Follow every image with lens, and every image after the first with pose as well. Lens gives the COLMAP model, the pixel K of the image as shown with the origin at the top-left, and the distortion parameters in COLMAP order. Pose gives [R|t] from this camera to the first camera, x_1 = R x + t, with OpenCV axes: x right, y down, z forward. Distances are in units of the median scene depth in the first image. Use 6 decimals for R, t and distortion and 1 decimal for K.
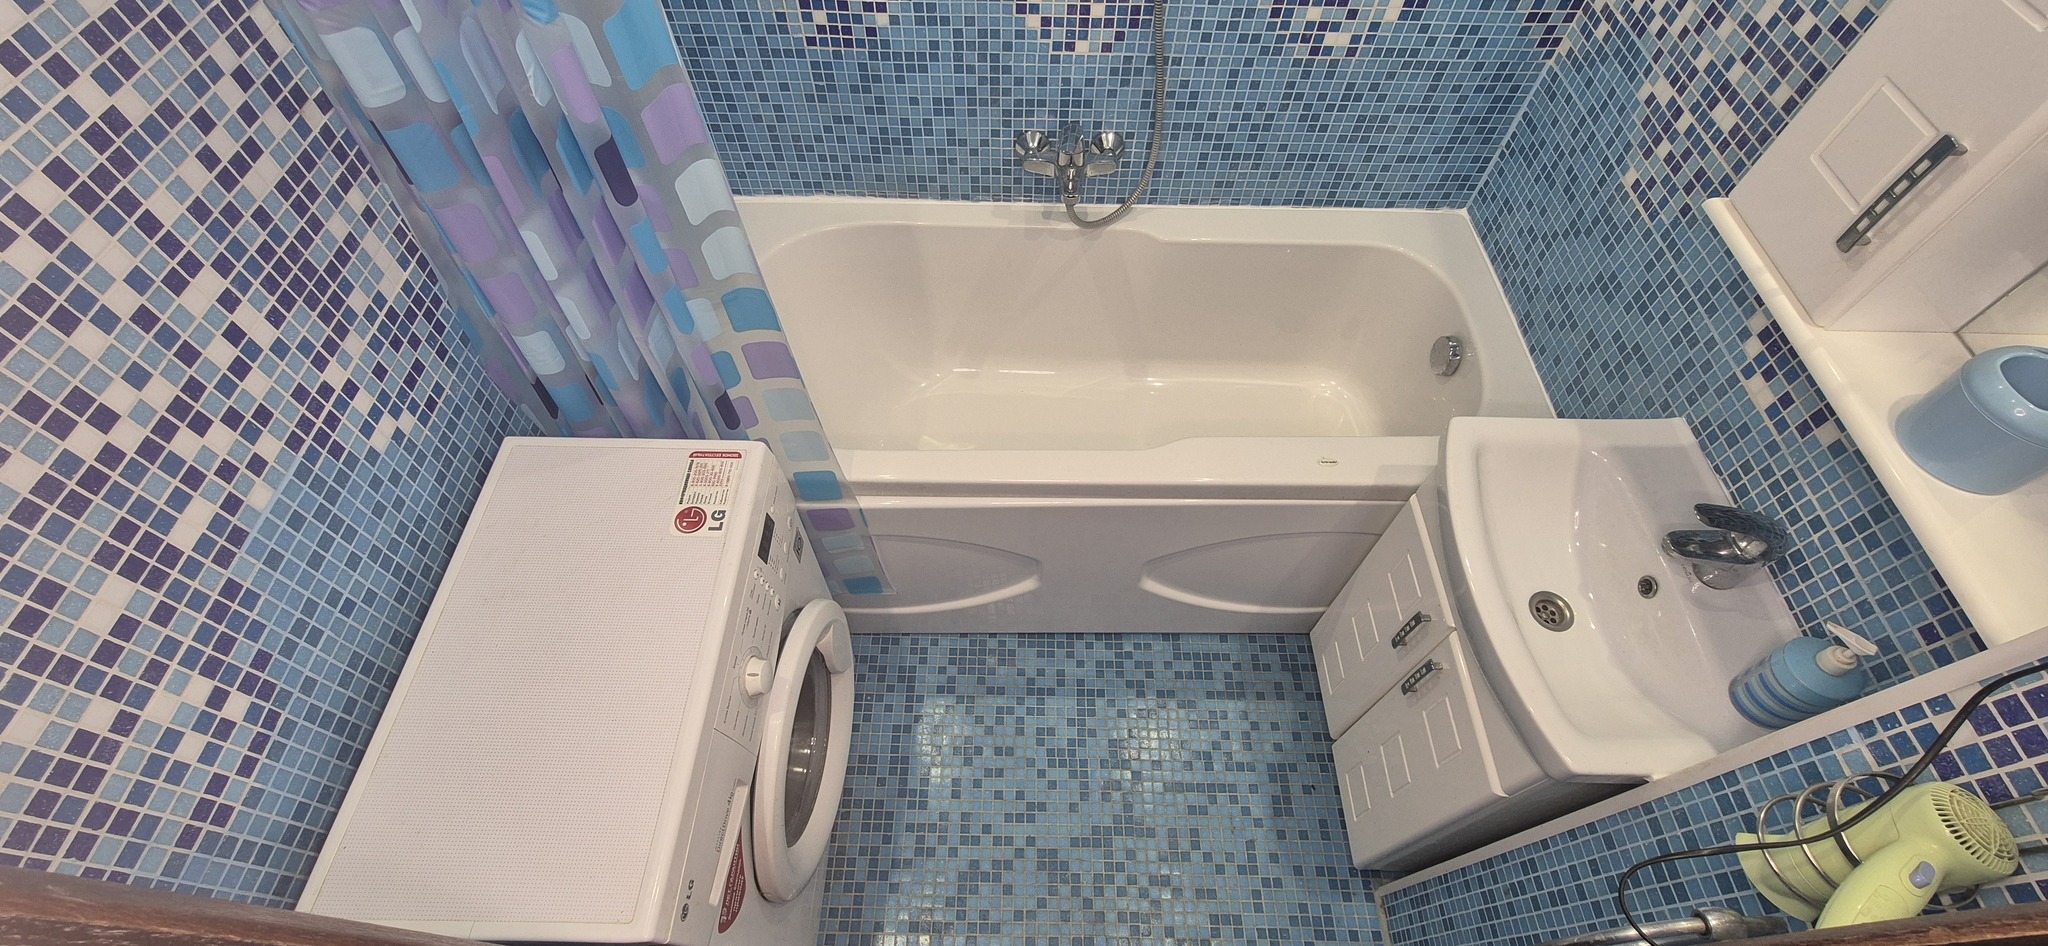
lens RADIAL K [[840.0, 0, 1019.1], [0, 840.0, 478.3], [0, 0, 1]] dist [-0.001574, 0.002338]
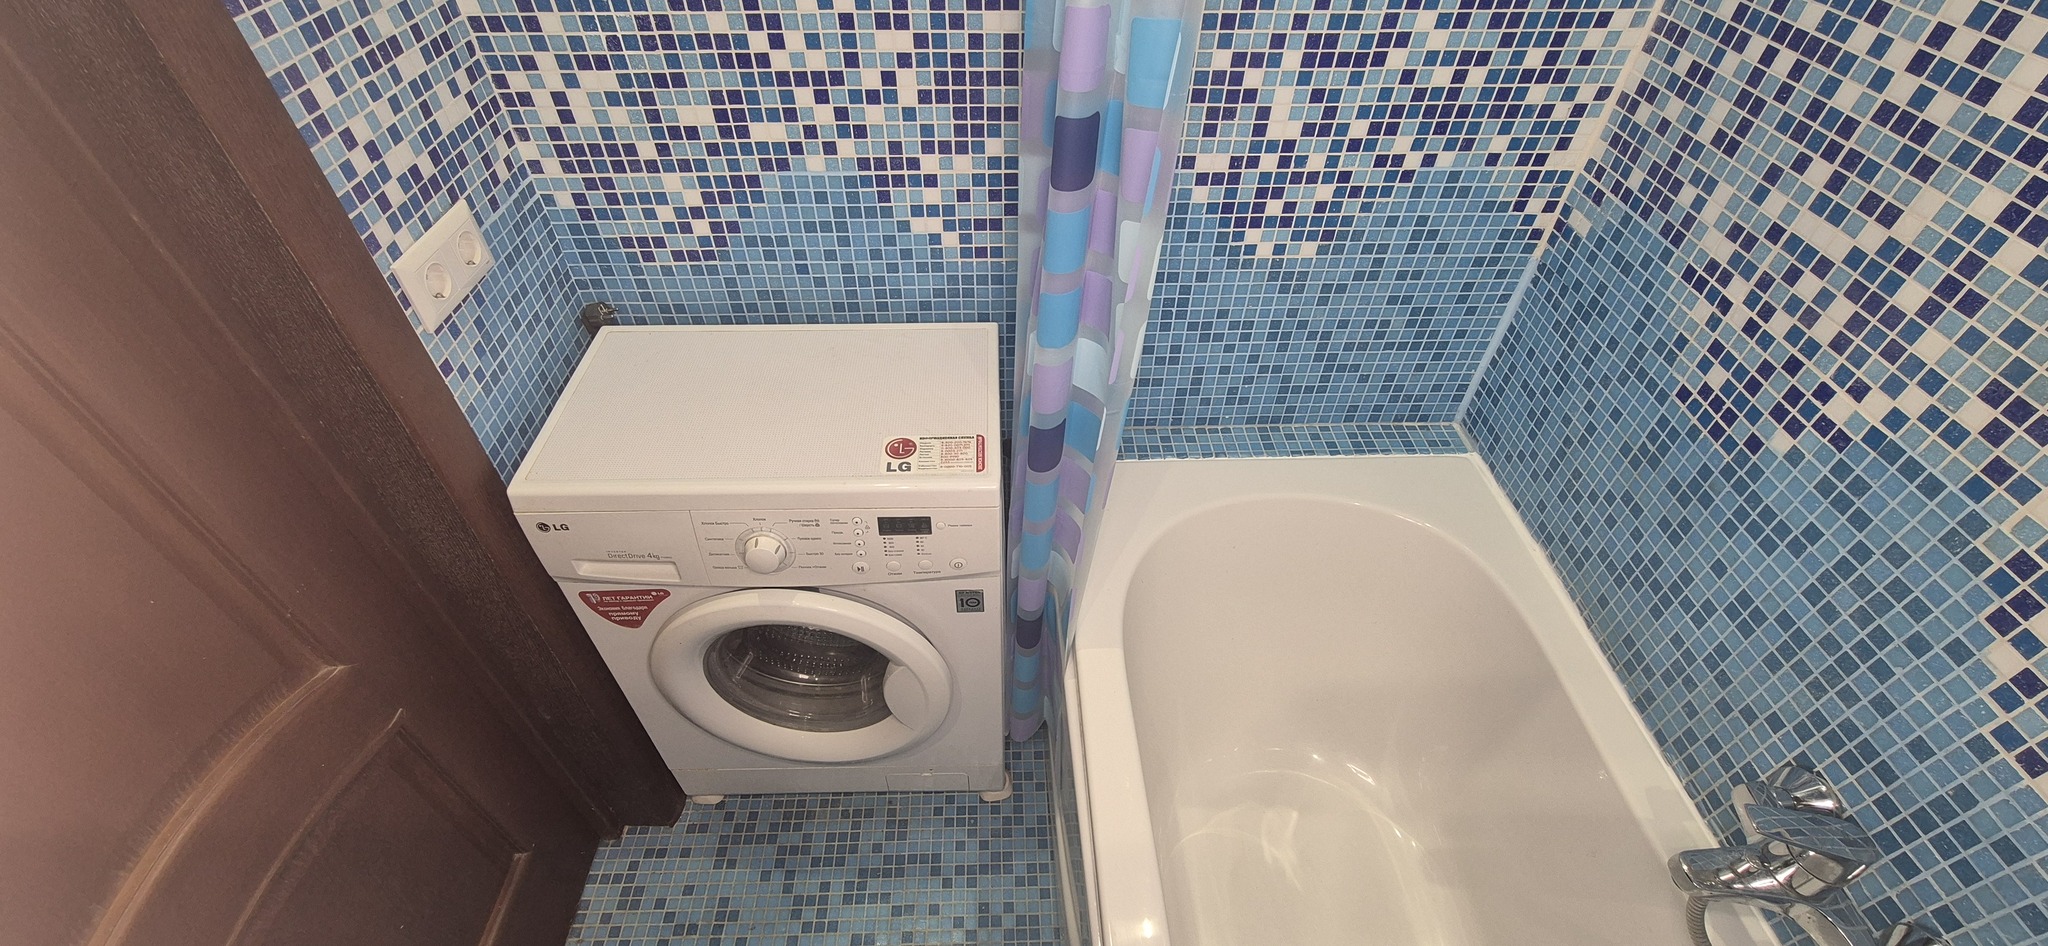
lens RADIAL K [[840.0, 0, 1019.1], [0, 840.0, 478.3], [0, 0, 1]] dist [-0.001574, 0.002338]
pose [[0.038959, 0.688771, -0.723931, 0.332567], [-0.837006, 0.418220, 0.352864, -0.374105], [0.545805, 0.592187, 0.592799, 0.469774]]
